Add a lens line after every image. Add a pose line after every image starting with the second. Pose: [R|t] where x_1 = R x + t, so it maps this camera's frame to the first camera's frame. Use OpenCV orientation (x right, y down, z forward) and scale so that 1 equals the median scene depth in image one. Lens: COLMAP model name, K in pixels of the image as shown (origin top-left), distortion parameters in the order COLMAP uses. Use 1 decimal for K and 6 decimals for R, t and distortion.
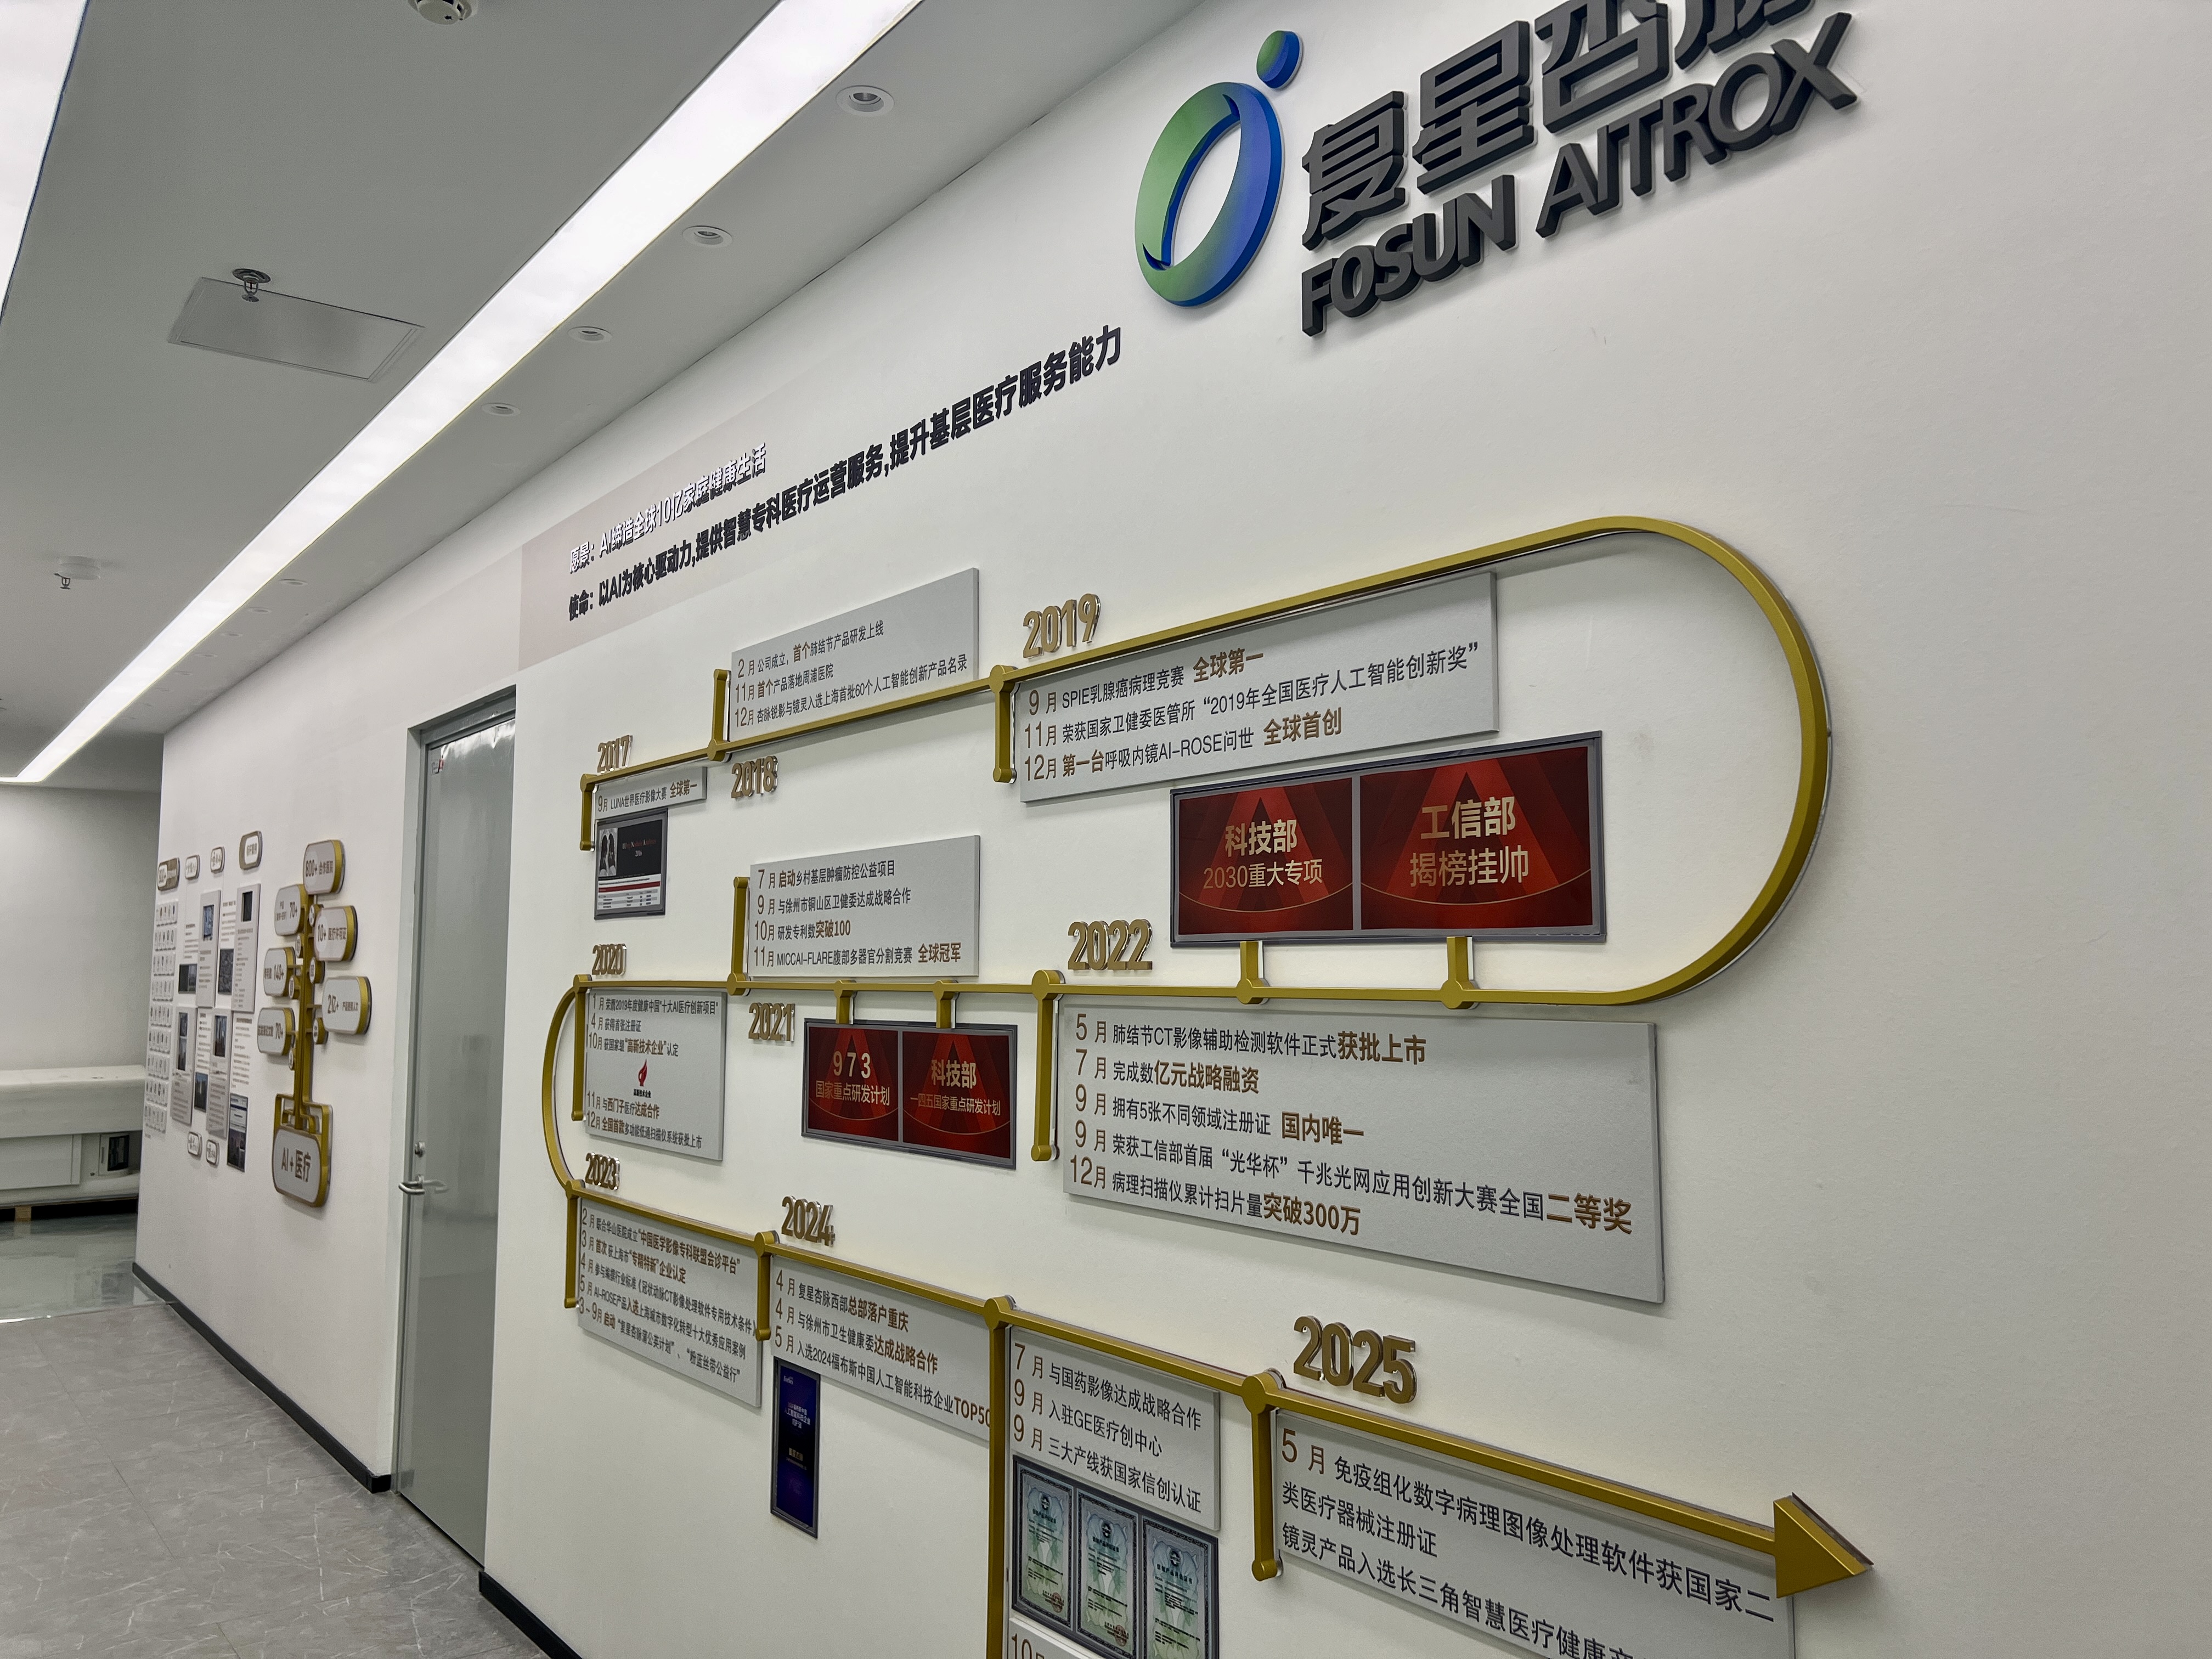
lens RADIAL K [[1686.2, 0, 1106.0], [0, 1686.2, 829.5], [0, 0, 1]] dist [0.054231, 0.003768]
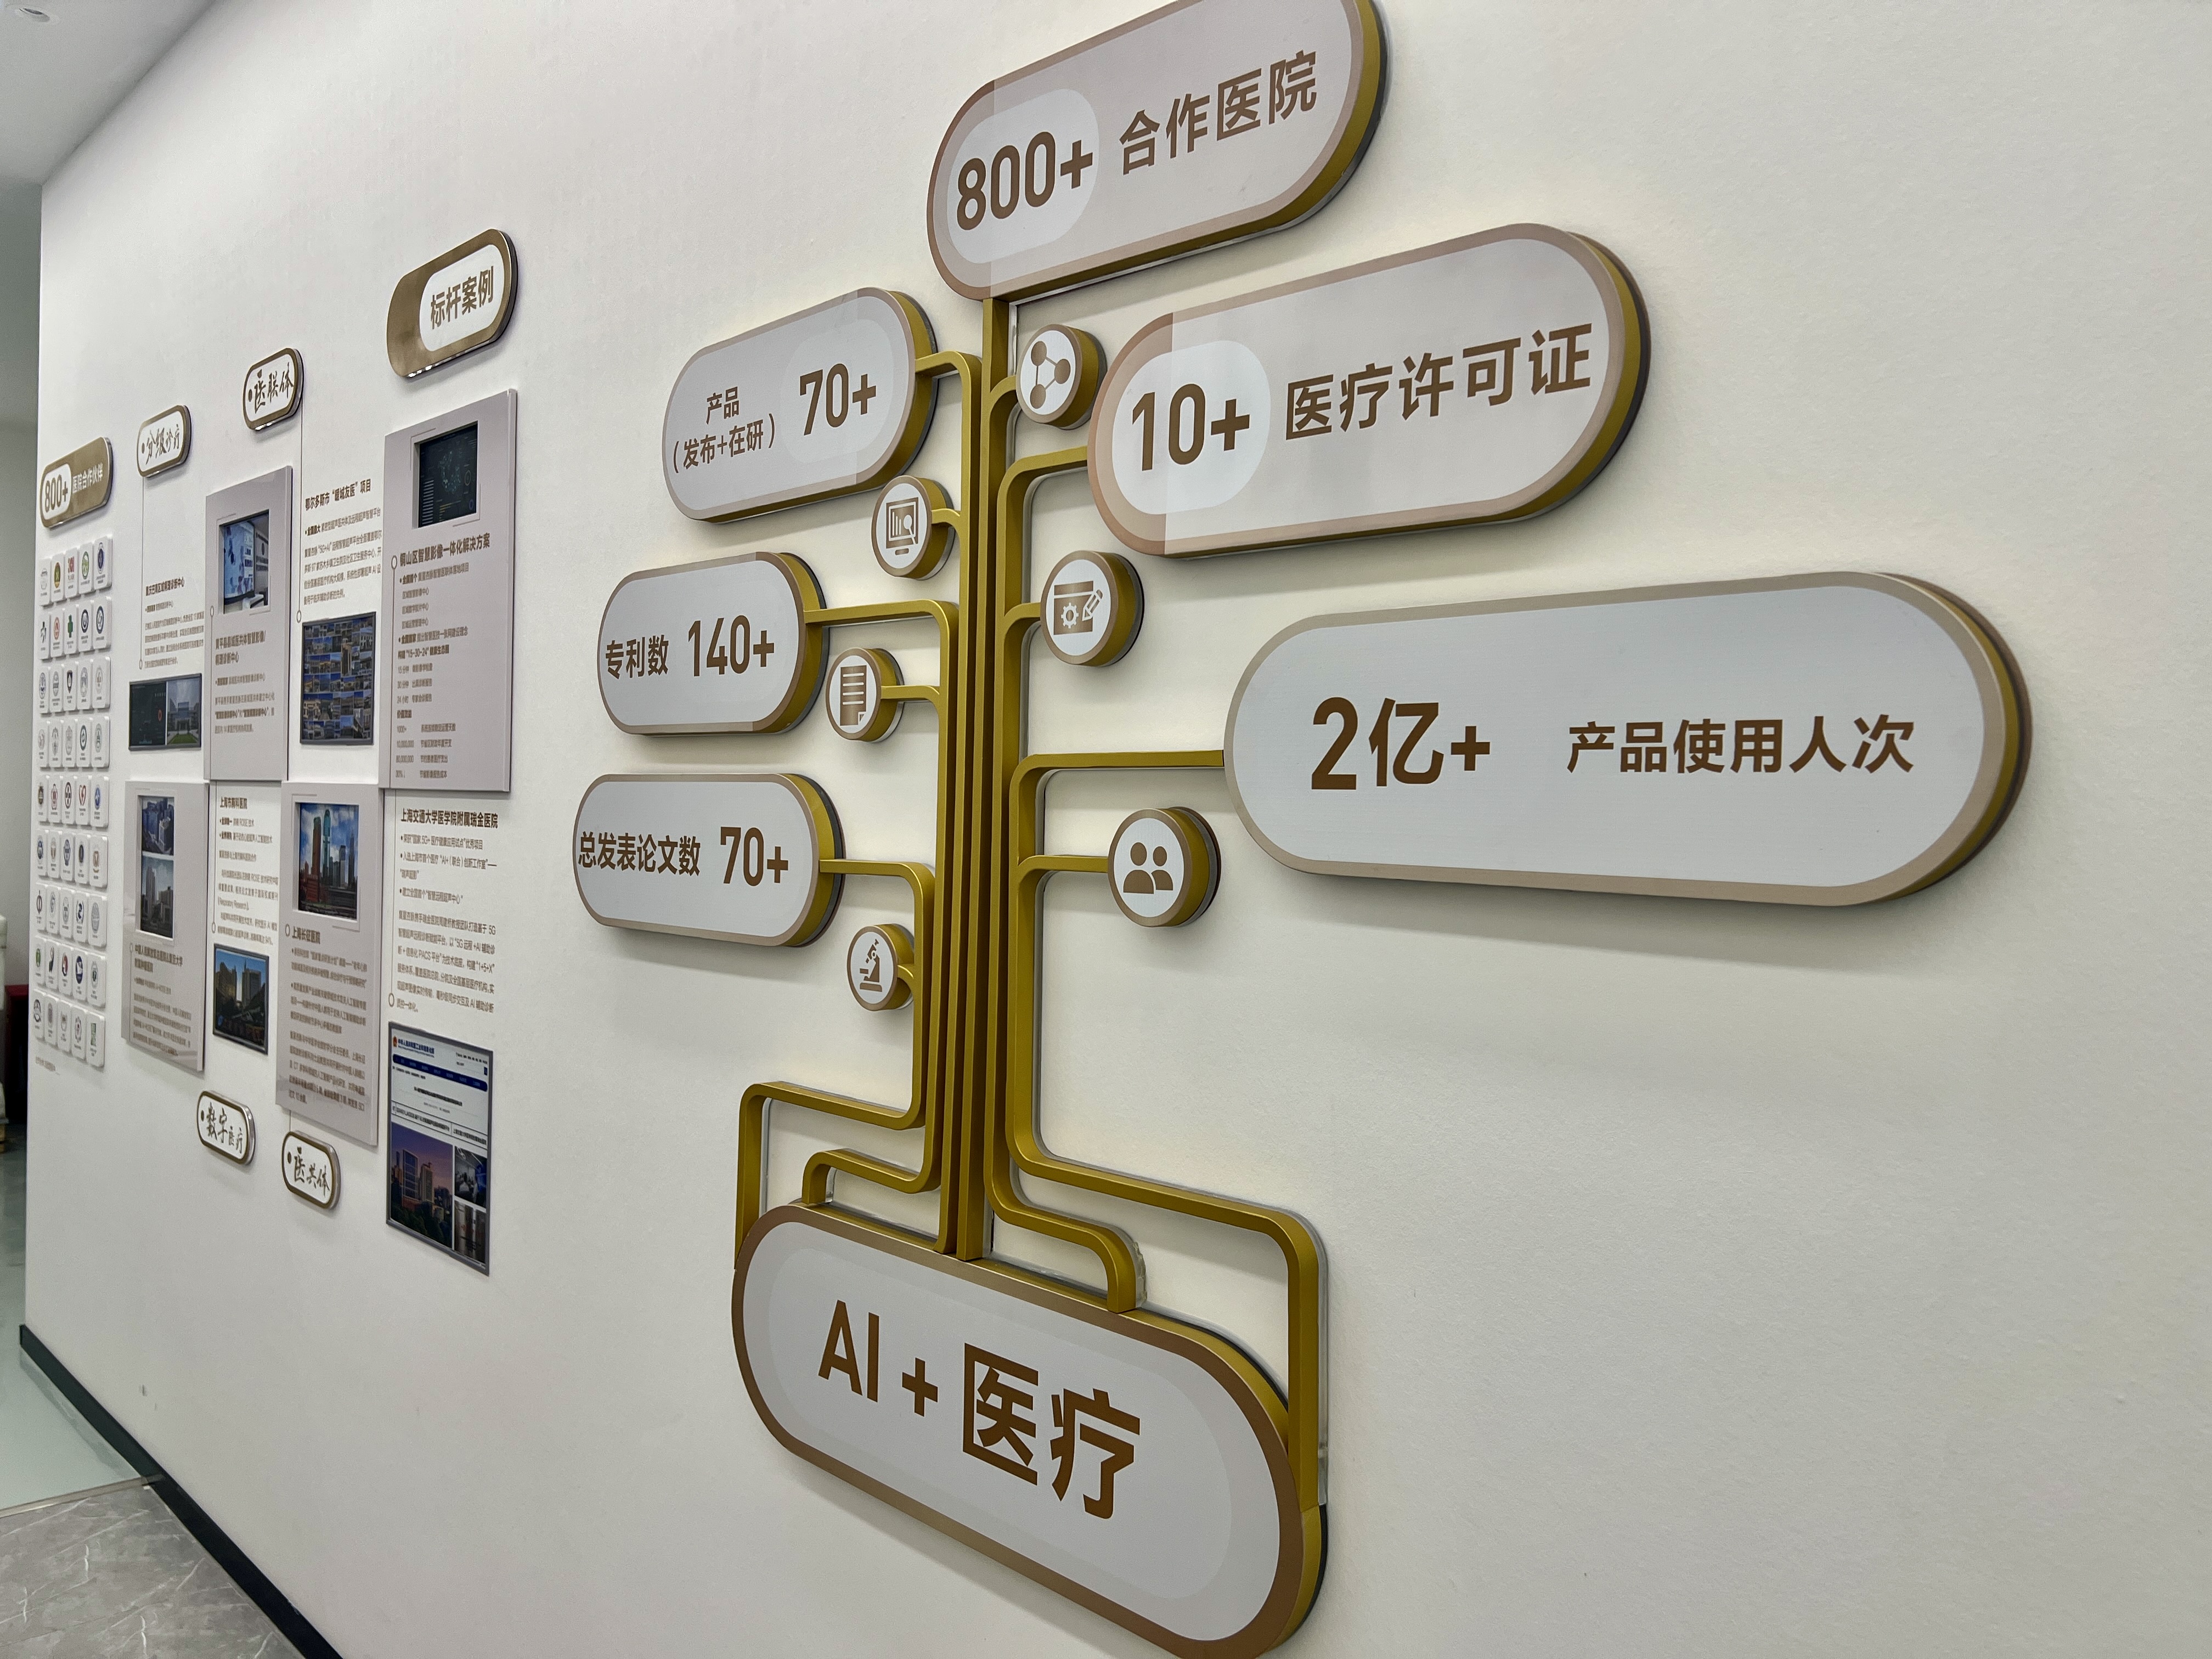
lens RADIAL K [[1686.2, 0, 1106.0], [0, 1686.2, 829.5], [0, 0, 1]] dist [0.054231, 0.003768]
pose [[0.993828, 0.023462, 0.108420, -0.361716], [-0.034275, 0.994500, 0.098971, 0.067304], [-0.105502, -0.102076, 0.989166, 0.575814]]
